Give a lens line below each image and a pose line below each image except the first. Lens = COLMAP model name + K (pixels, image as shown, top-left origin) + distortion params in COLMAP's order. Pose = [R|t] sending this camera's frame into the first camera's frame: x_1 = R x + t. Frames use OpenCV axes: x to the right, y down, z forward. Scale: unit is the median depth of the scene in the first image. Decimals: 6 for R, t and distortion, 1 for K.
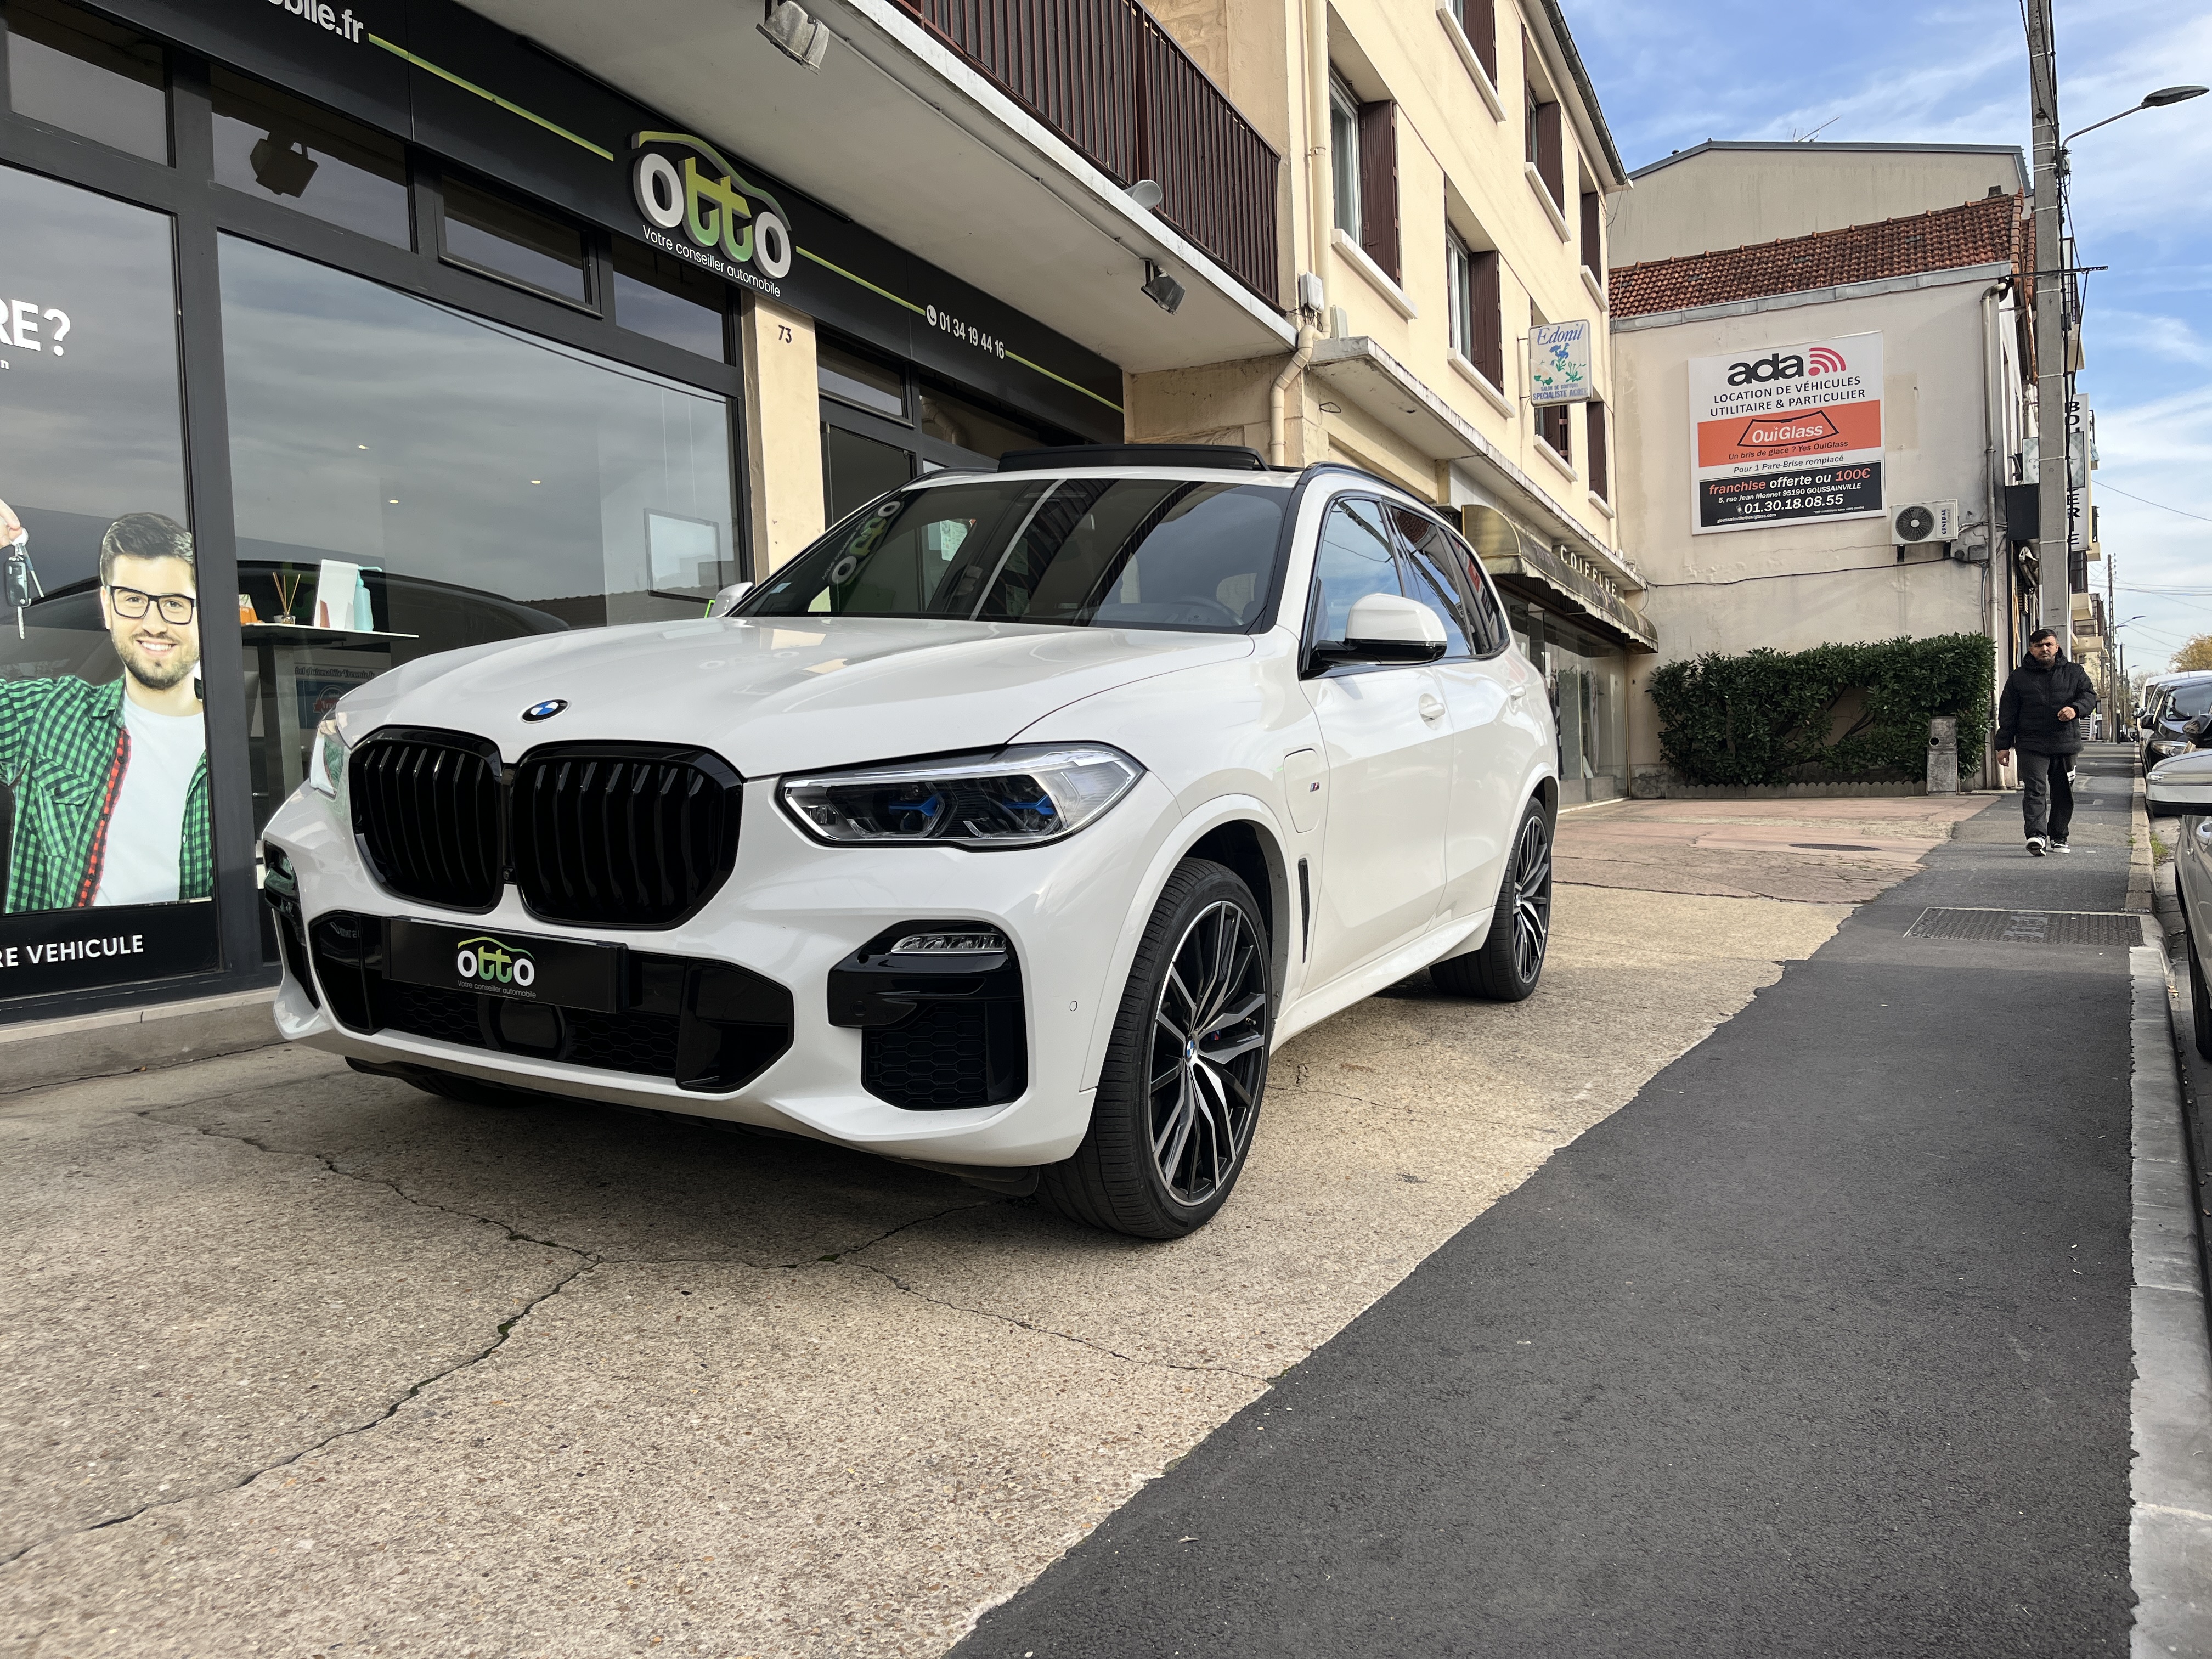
lens RADIAL K [[1705.8, 0, 1137.3], [0, 1705.8, 836.9], [0, 0, 1]] dist [0.058579, -0.060649]
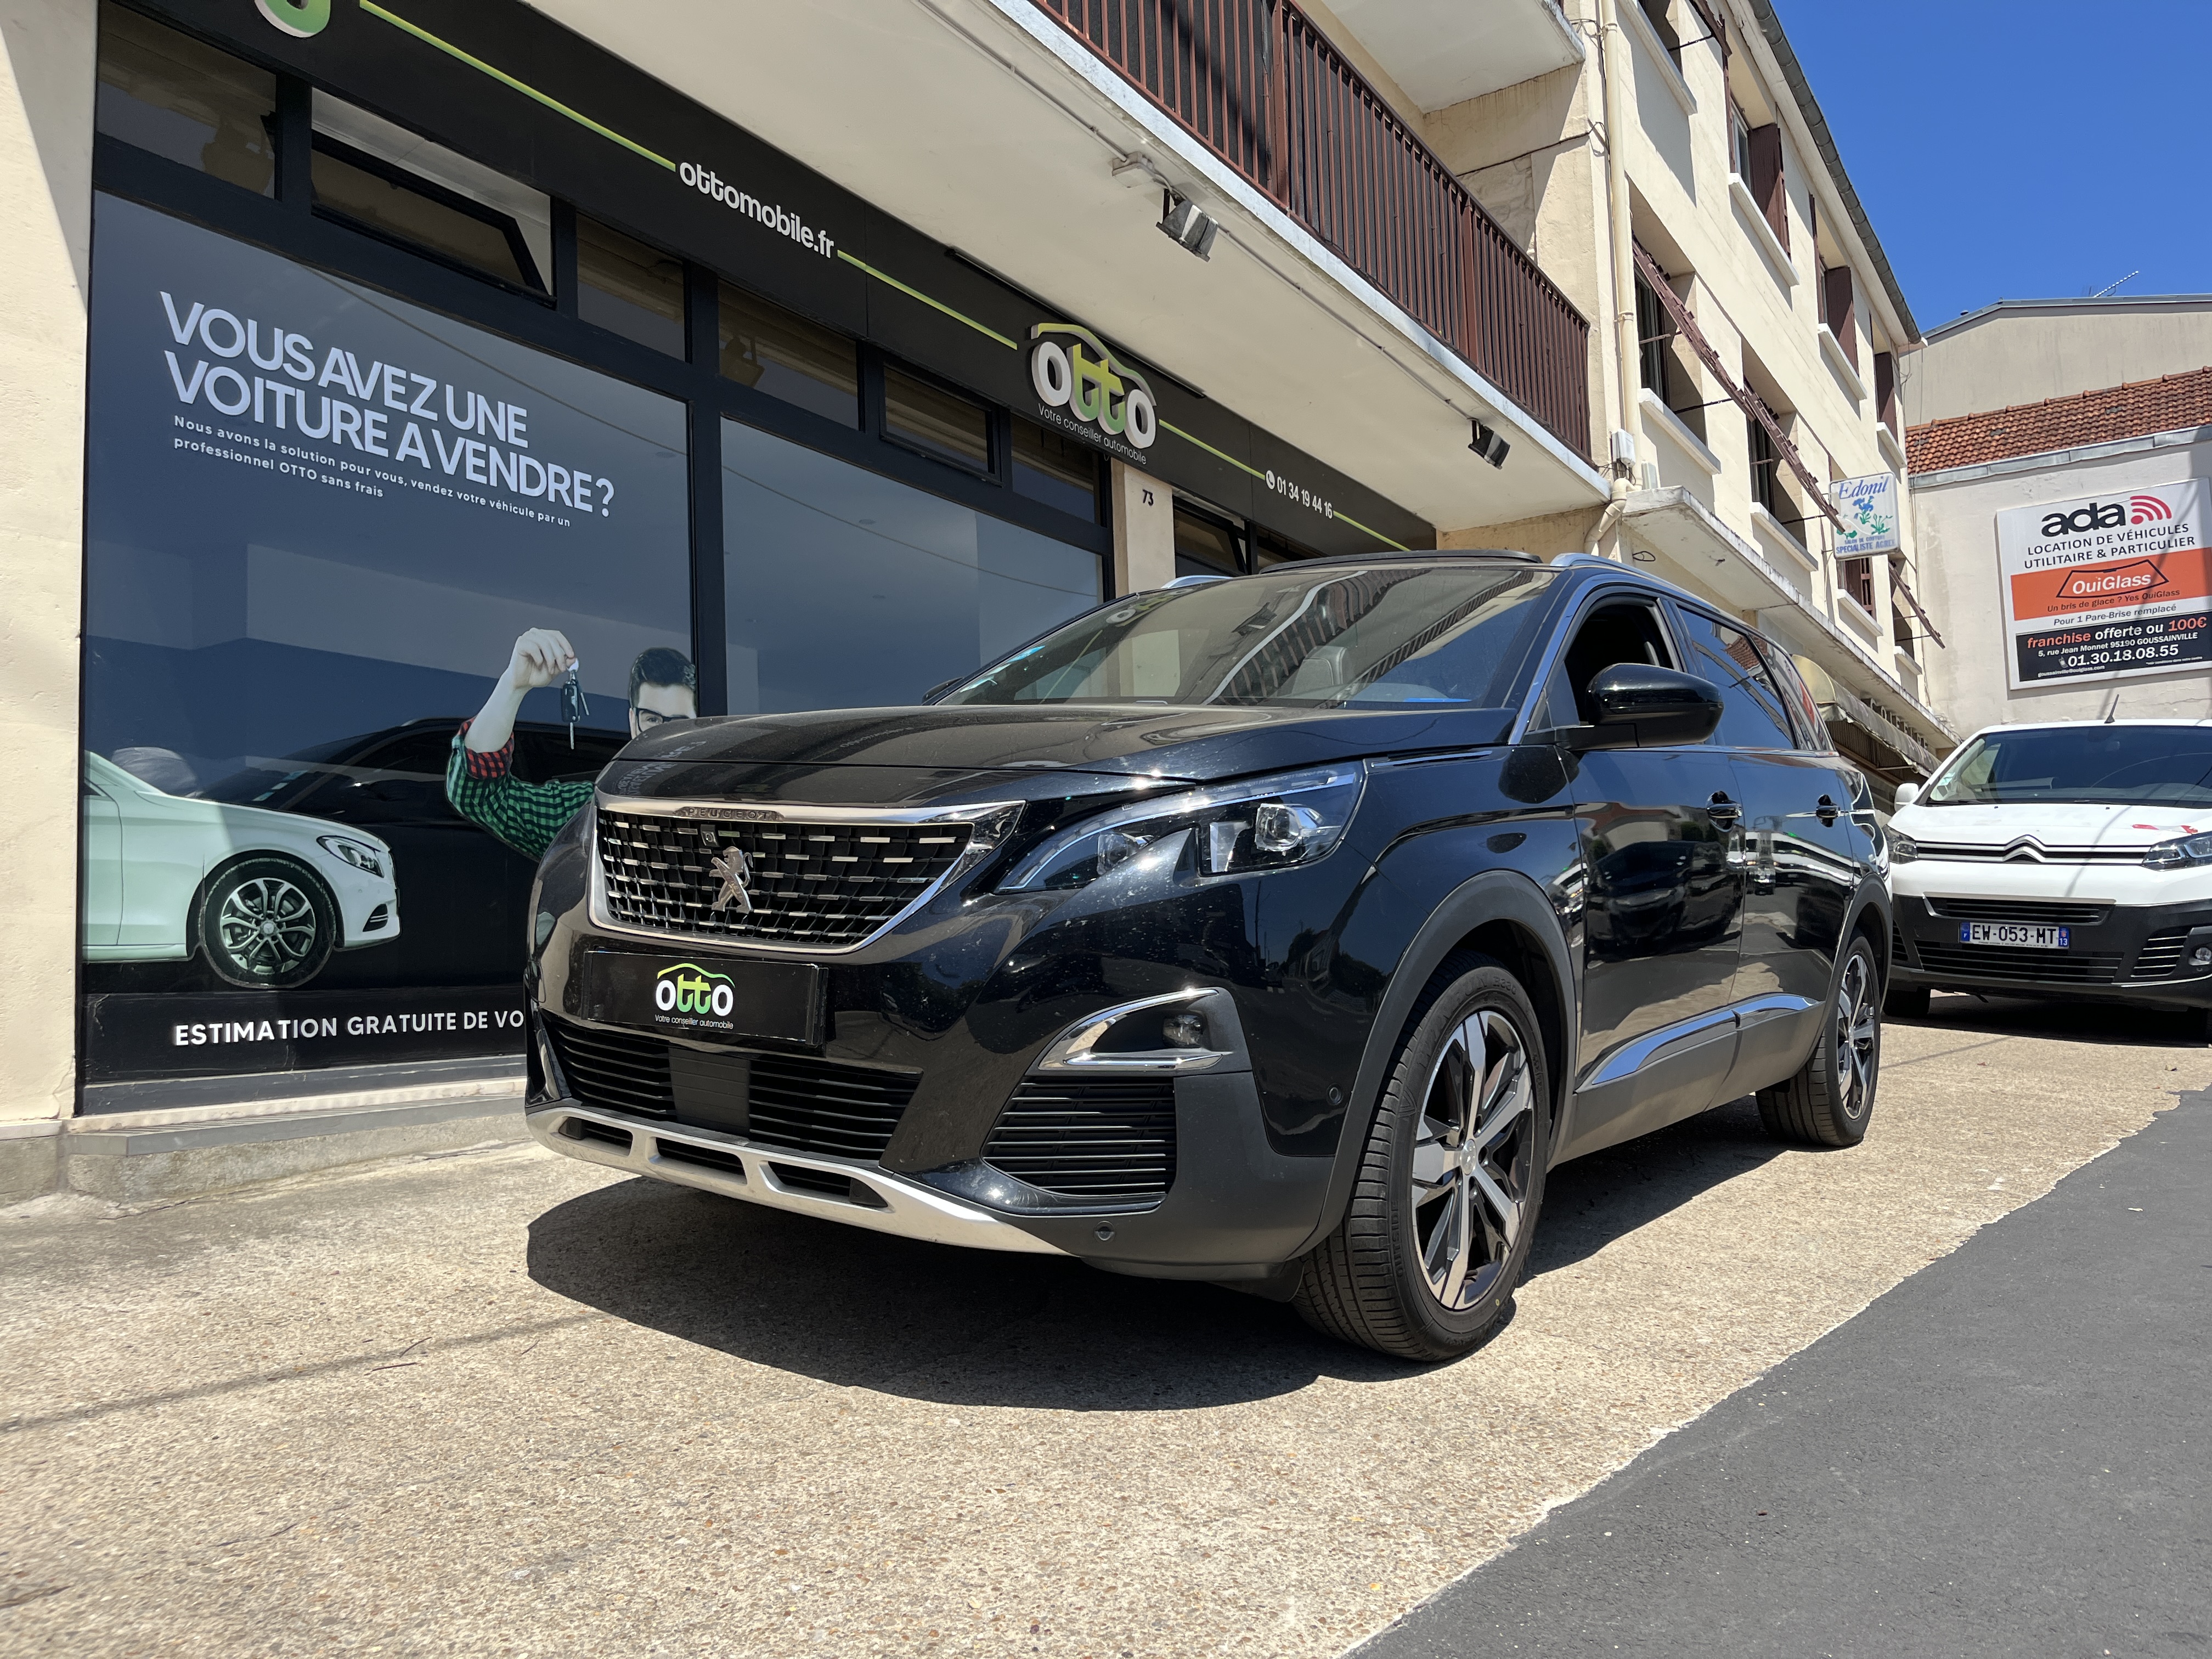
lens RADIAL K [[1710.6, 0, 1105.7], [0, 1710.6, 830.5], [0, 0, 1]] dist [0.077156, -0.119230]
pose [[0.986628, -0.008529, -0.162763, -0.054196], [-0.009630, 0.993834, -0.110456, 0.040382], [0.162702, 0.110547, 0.980463, -0.056633]]
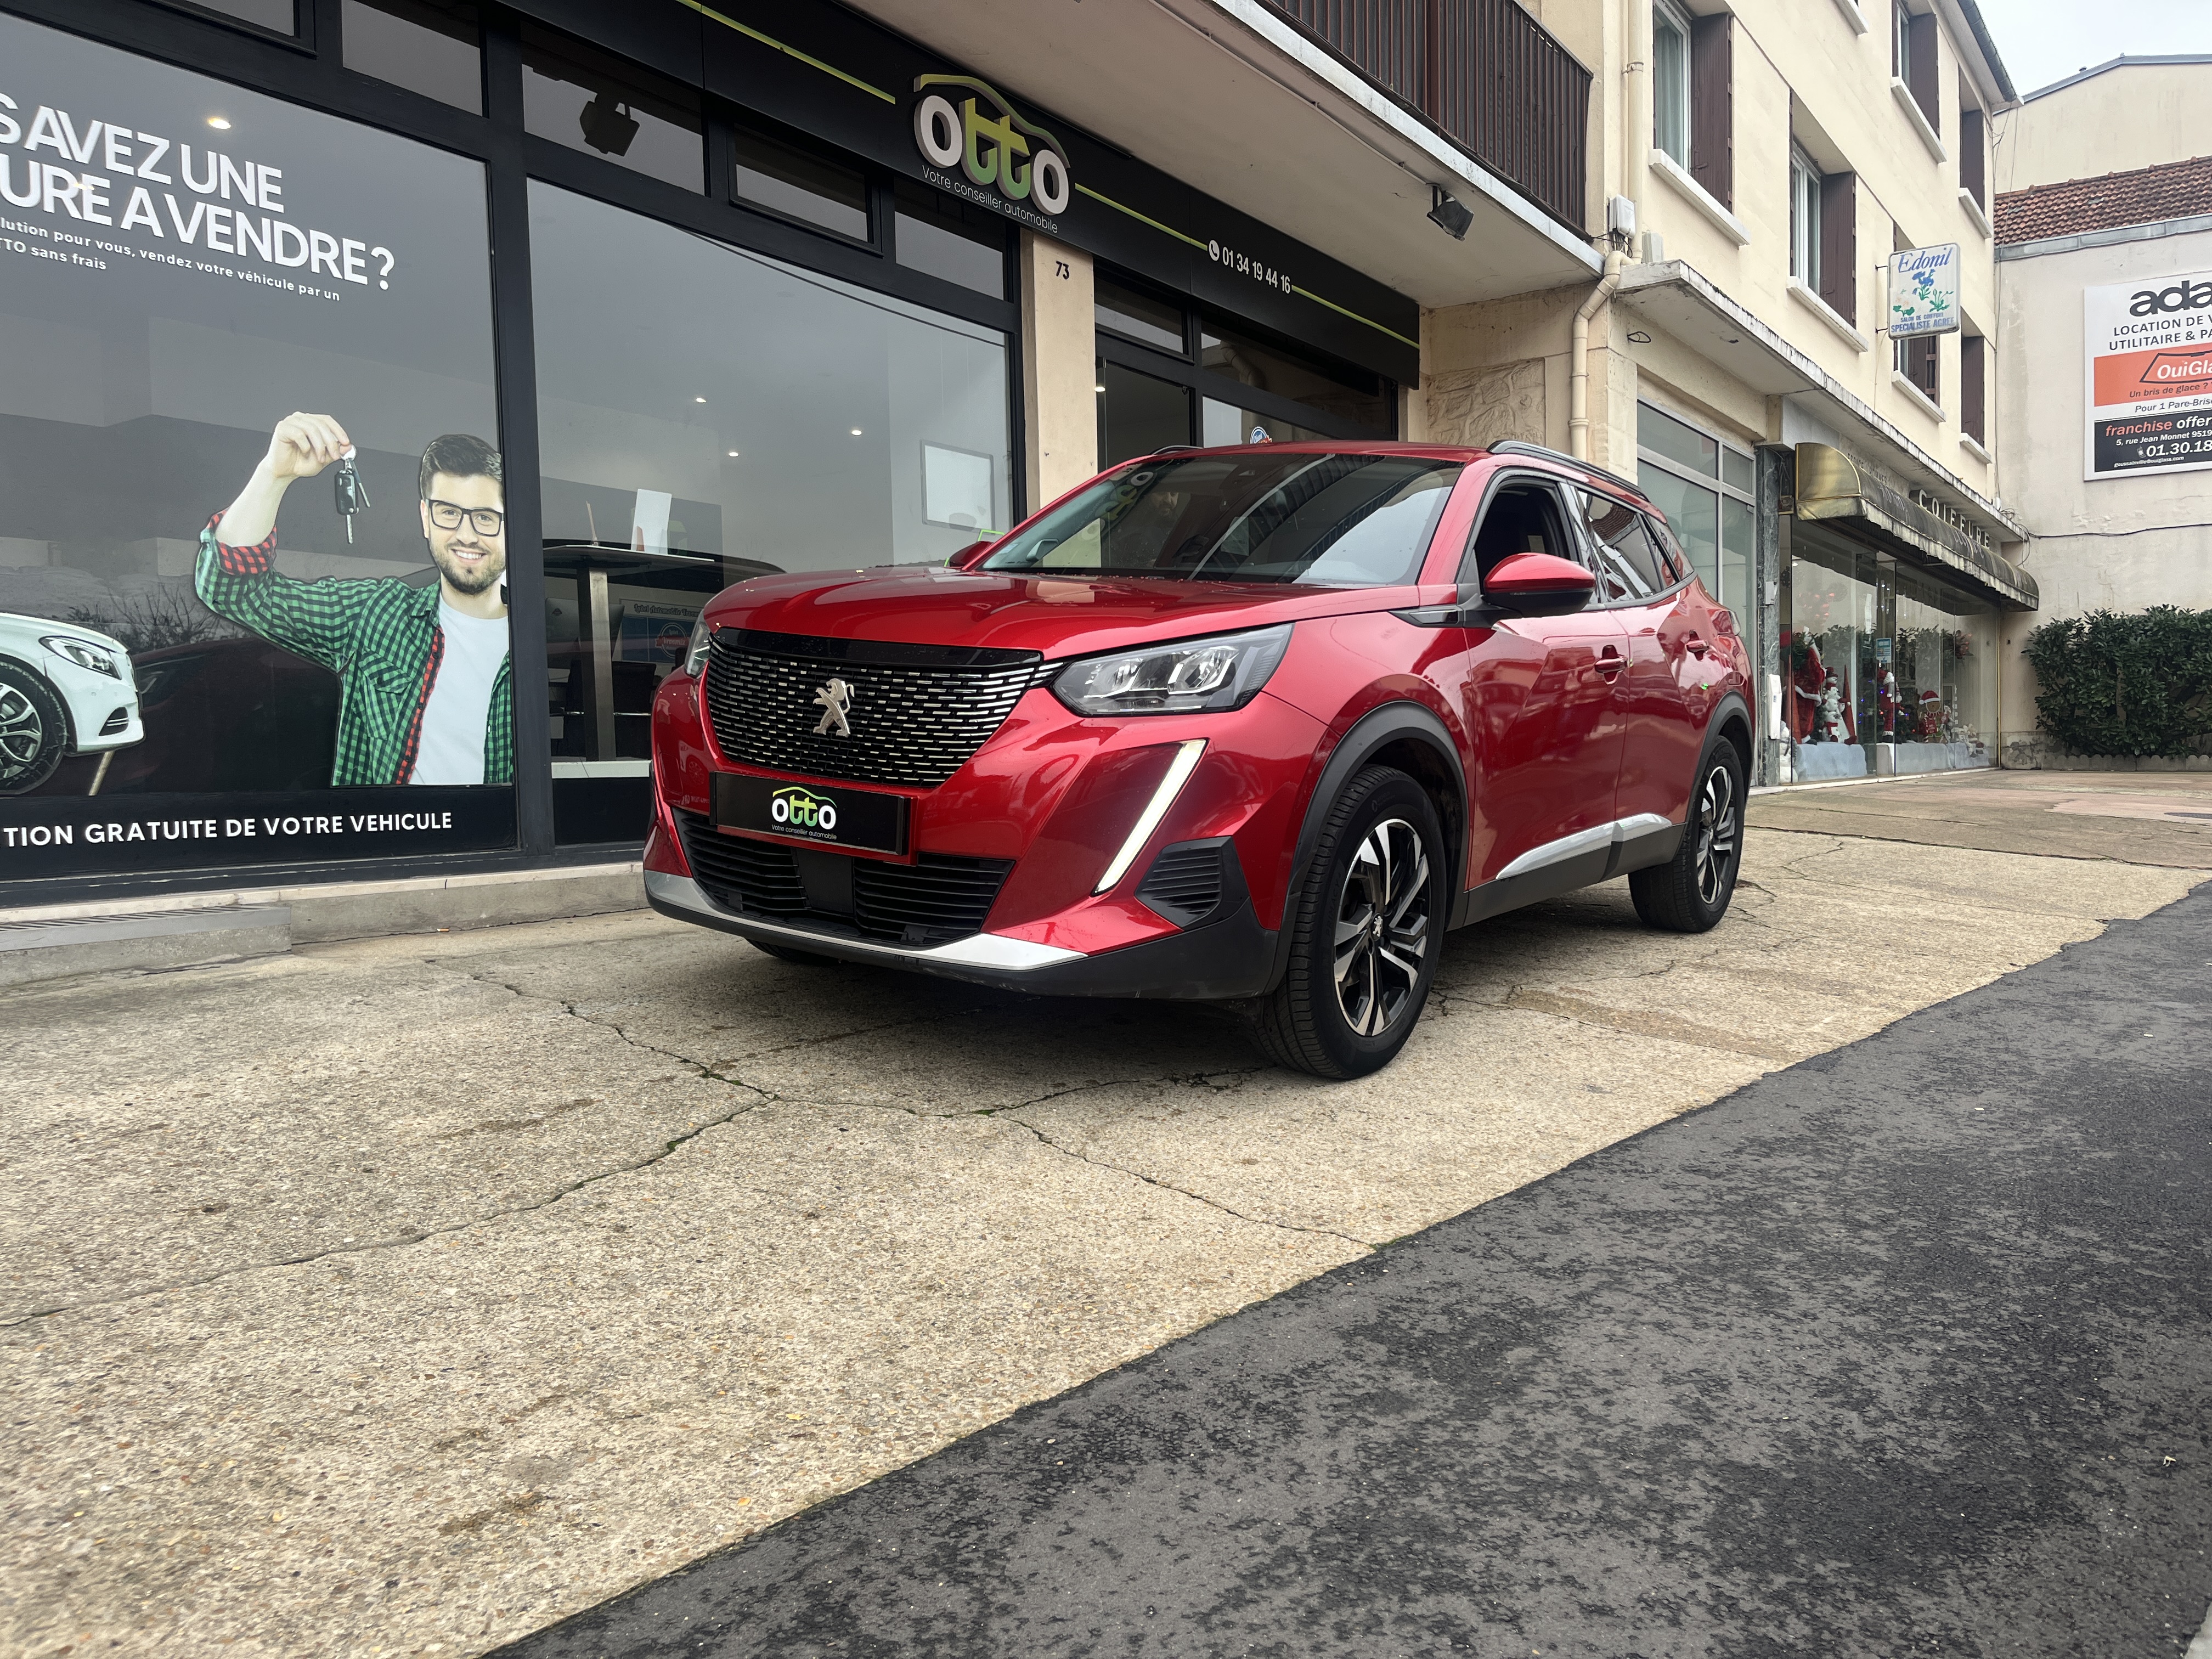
lens RADIAL K [[1694.5, 0, 1126.4], [0, 1694.5, 837.6], [0, 0, 1]] dist [0.086680, -0.123746]
pose [[0.978917, 0.030741, -0.201933, 0.048811], [-0.027050, 0.999413, 0.021013, 0.023735], [0.202461, -0.015108, 0.979174, 0.000885]]
